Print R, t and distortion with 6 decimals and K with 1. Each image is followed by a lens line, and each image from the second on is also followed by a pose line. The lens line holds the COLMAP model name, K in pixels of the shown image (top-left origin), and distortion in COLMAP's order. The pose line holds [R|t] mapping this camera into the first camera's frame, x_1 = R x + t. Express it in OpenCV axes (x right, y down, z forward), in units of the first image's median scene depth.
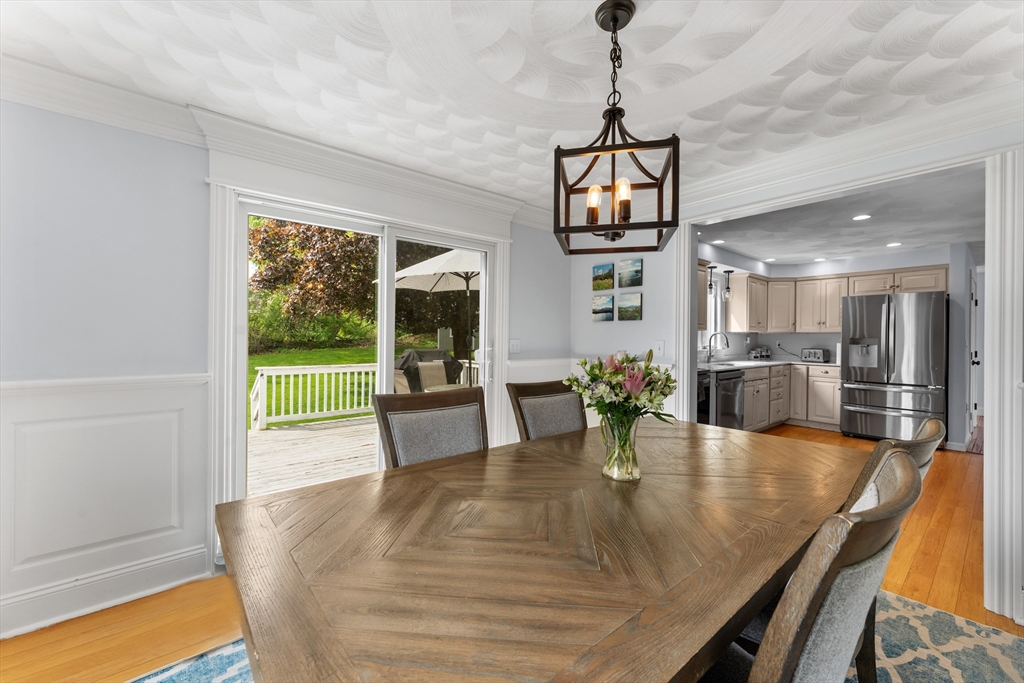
lens RADIAL K [[410.8, 0, 512.7], [0, 410.8, 336.7], [0, 0, 1]] dist [0.002652, 0.000049]
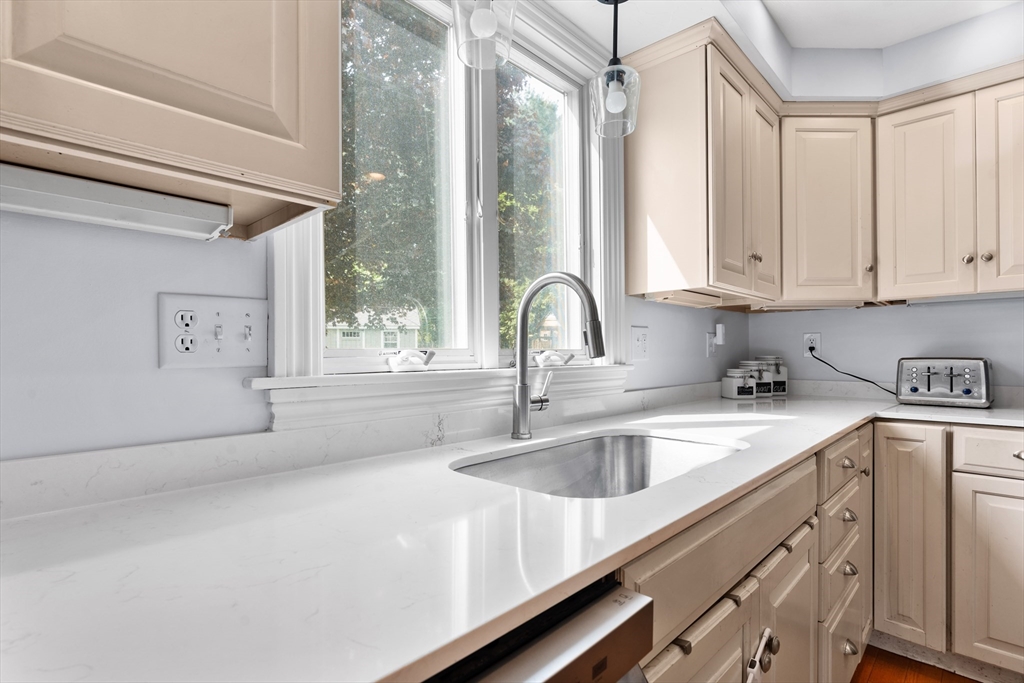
lens RADIAL K [[500.2, 0, 513.1], [0, 500.2, 350.7], [0, 0, 1]] dist [-0.000764, 0.000001]
pose [[0.994052, -0.016078, 0.107715, 0.411469], [0.016883, 0.999836, -0.006562, 0.021990], [-0.107592, 0.008342, 0.994160, 0.700264]]
